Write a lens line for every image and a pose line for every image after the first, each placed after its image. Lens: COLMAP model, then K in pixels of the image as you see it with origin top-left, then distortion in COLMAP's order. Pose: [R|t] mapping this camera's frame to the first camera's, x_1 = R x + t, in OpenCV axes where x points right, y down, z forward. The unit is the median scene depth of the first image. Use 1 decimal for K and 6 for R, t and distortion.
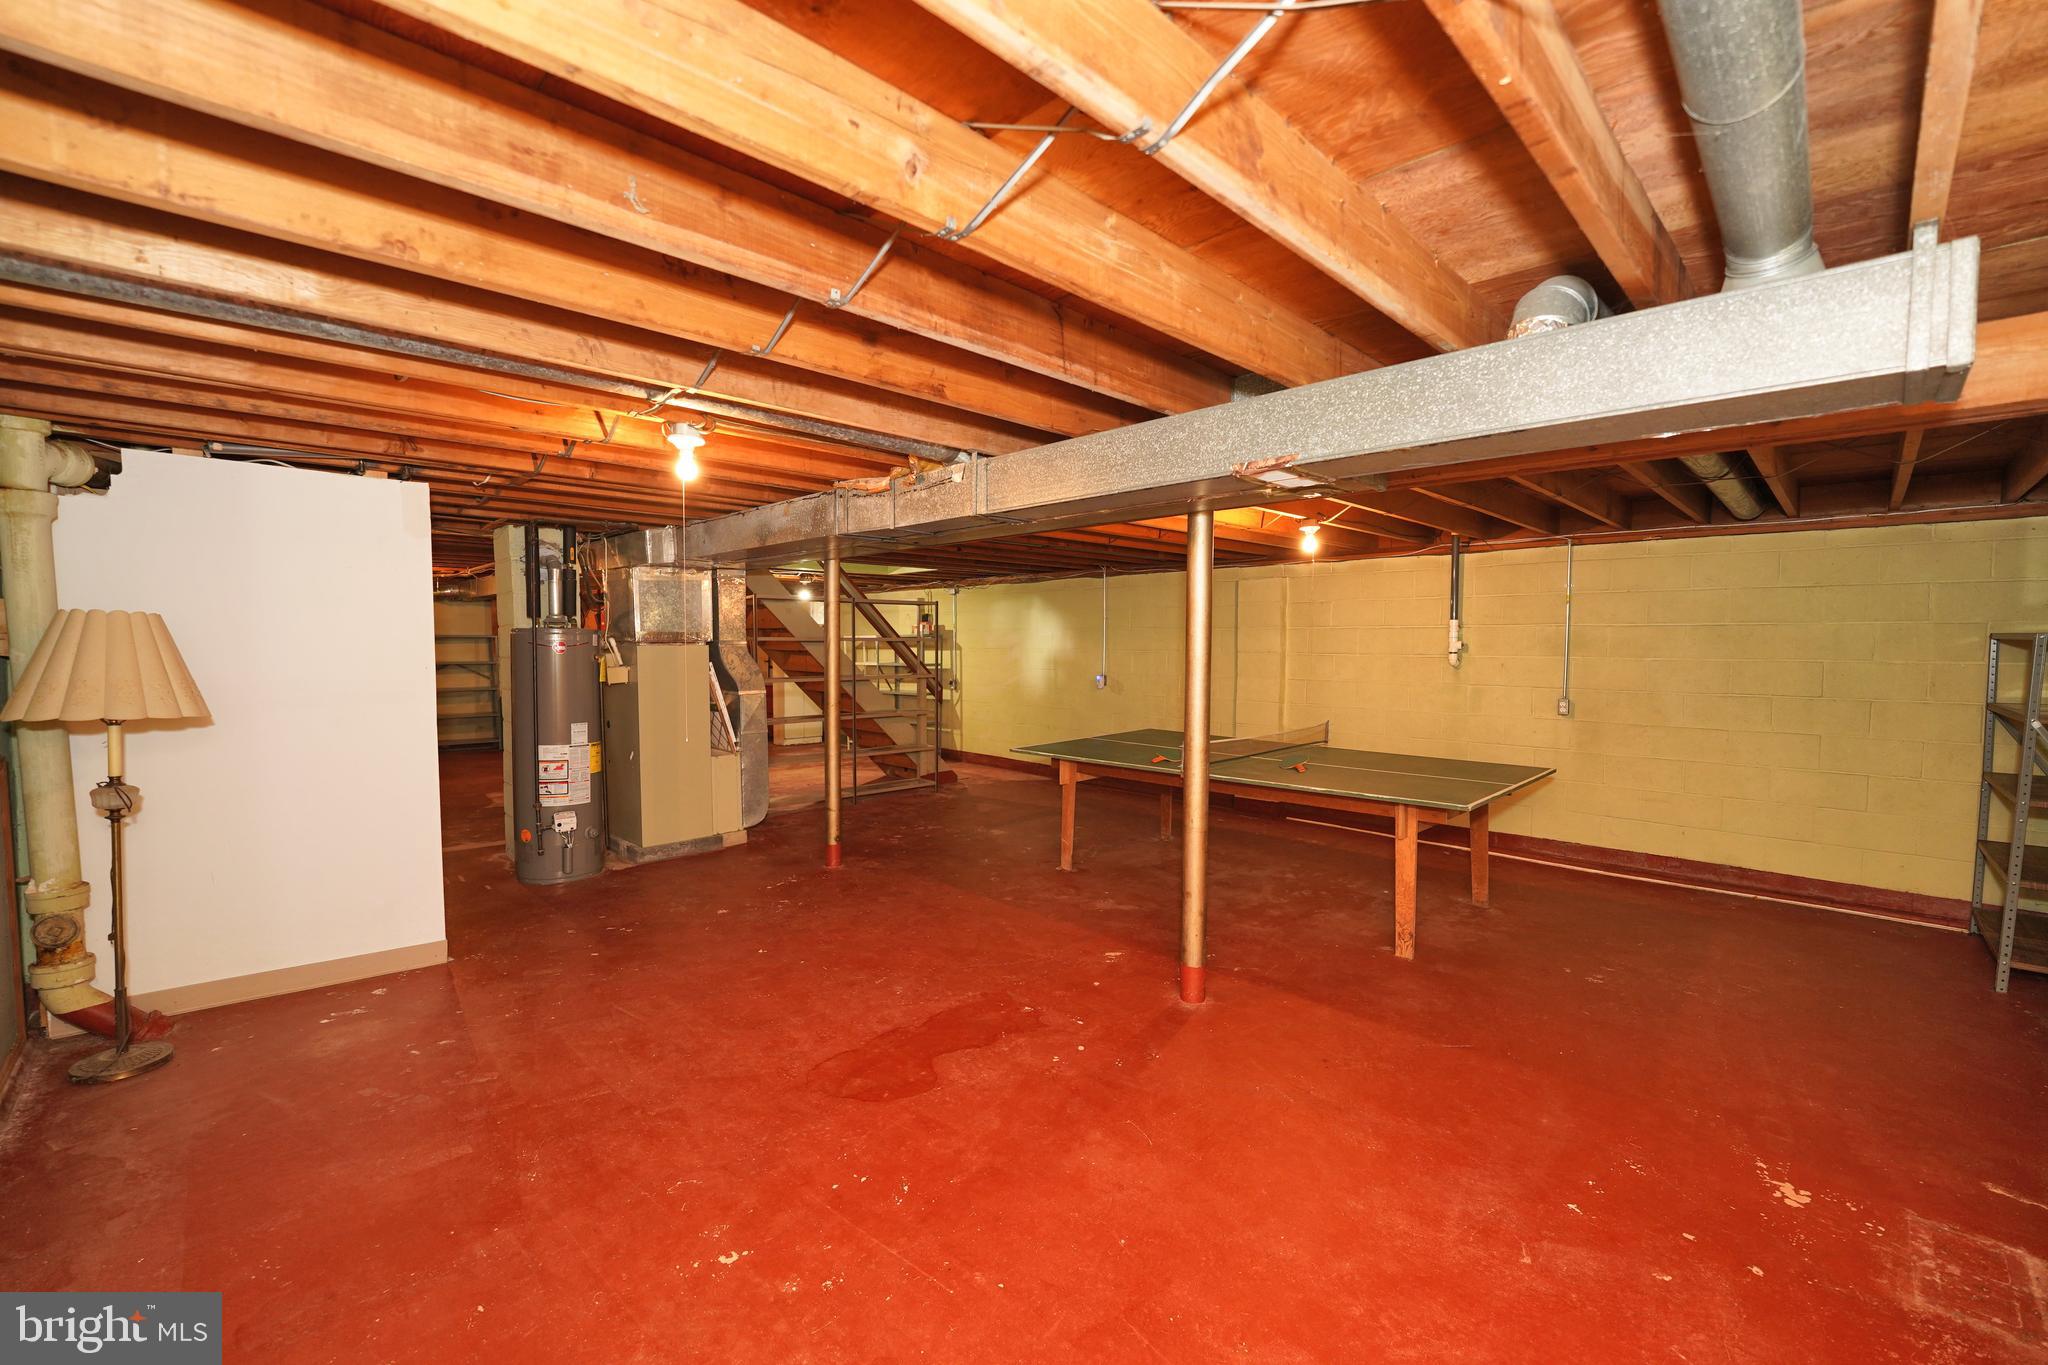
lens RADIAL K [[834.5, 0, 1024.5], [0, 834.5, 685.4], [0, 0, 1]] dist [-0.029653, 0.003017]
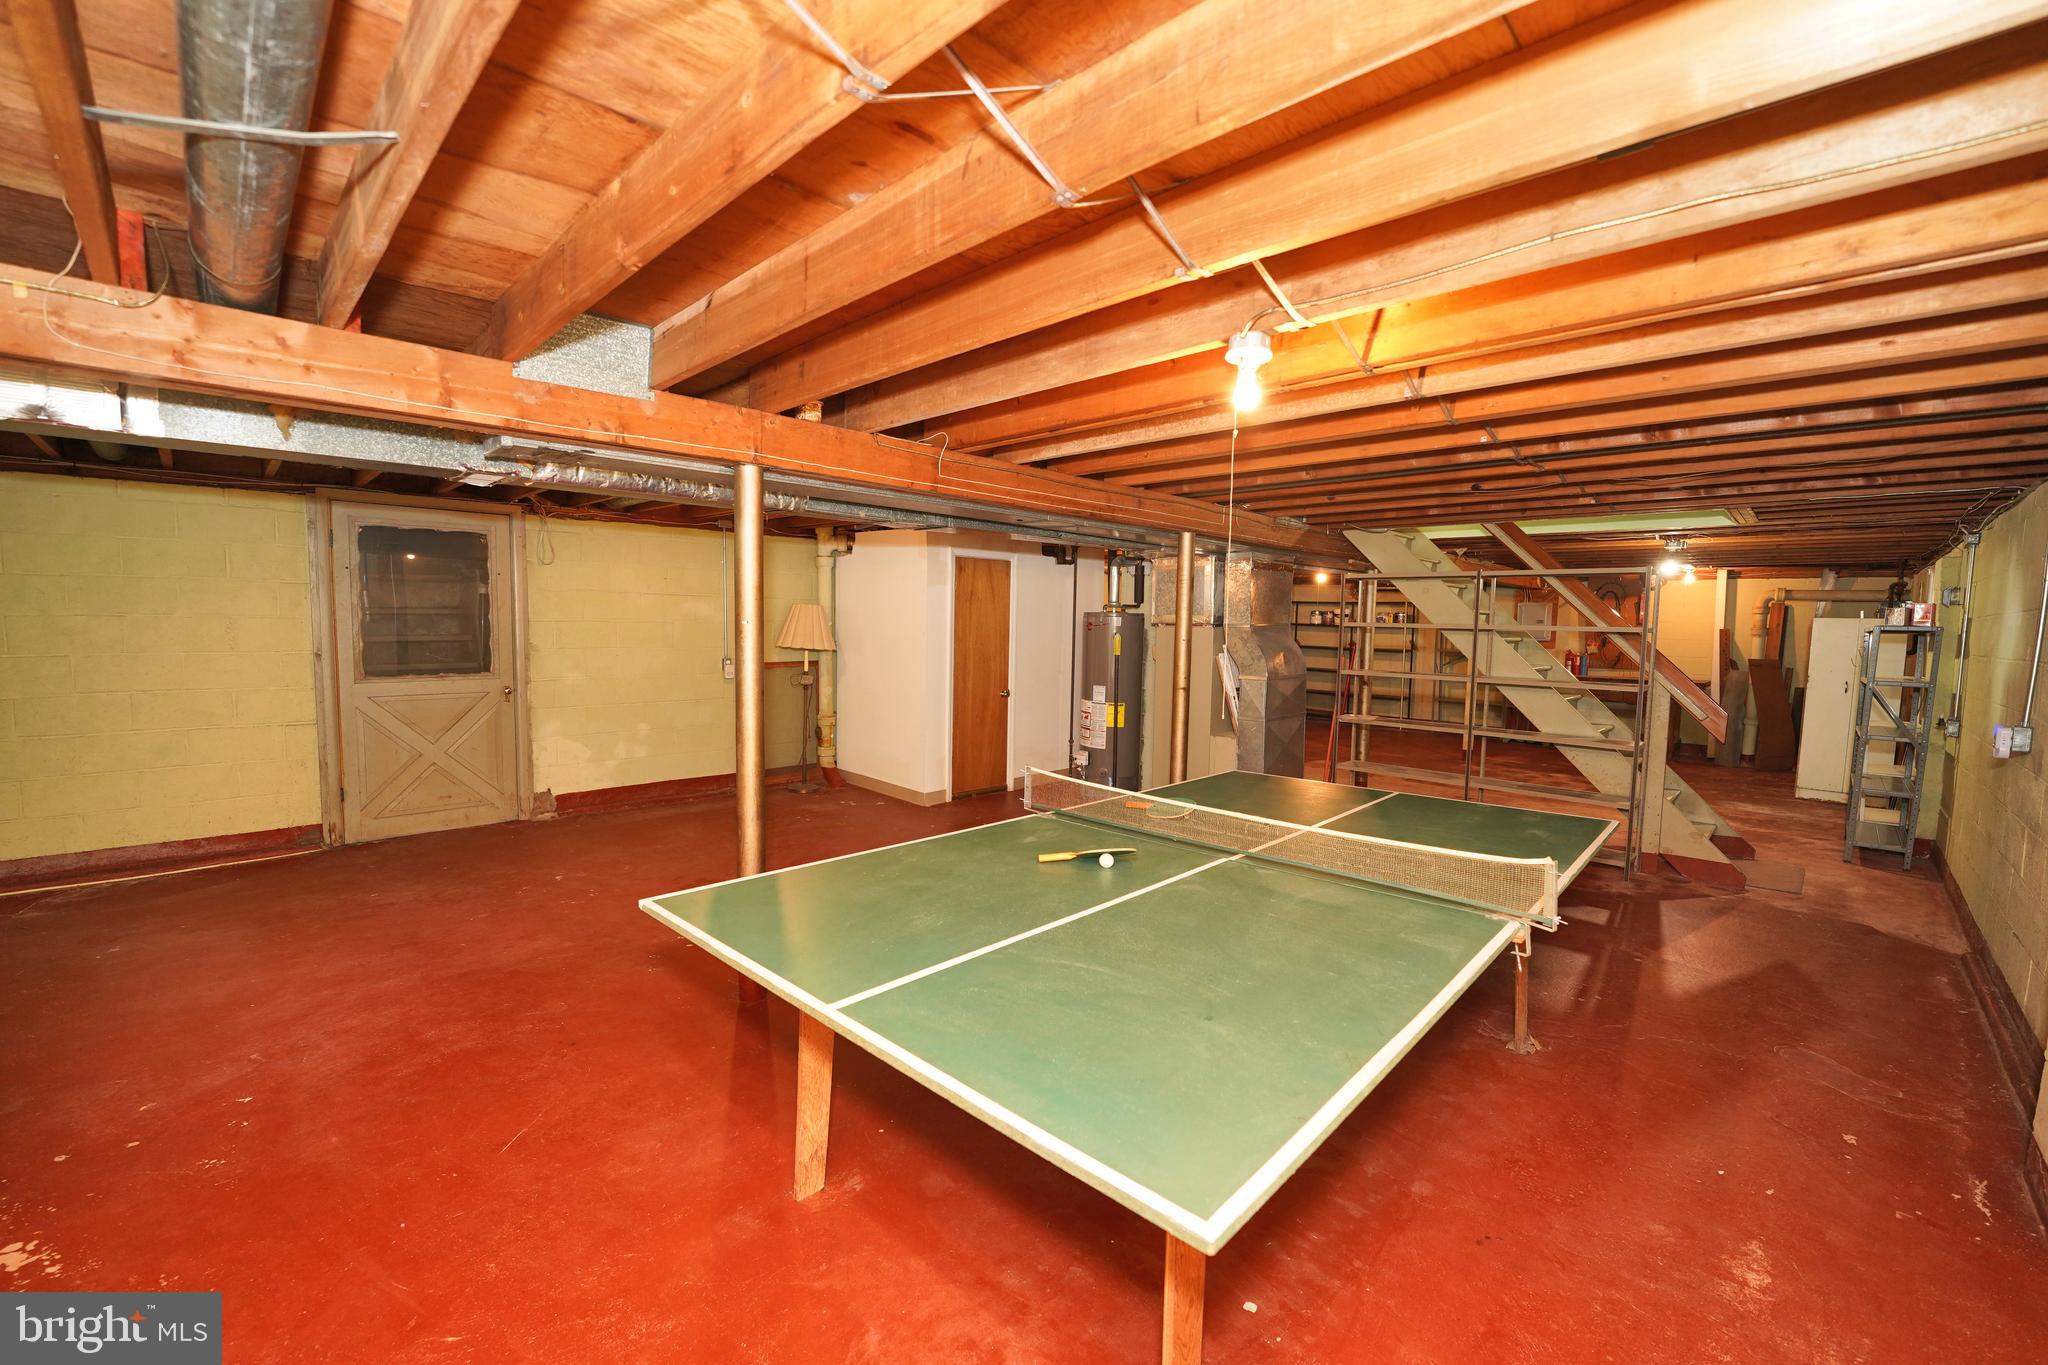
lens RADIAL K [[834.5, 0, 1024.5], [0, 834.5, 685.4], [0, 0, 1]] dist [-0.029653, 0.003017]
pose [[0.017231, 0.071321, -0.997305, 1.347794], [-0.073655, 0.994833, 0.069872, -0.065860], [0.997135, 0.072252, 0.022395, 1.531657]]
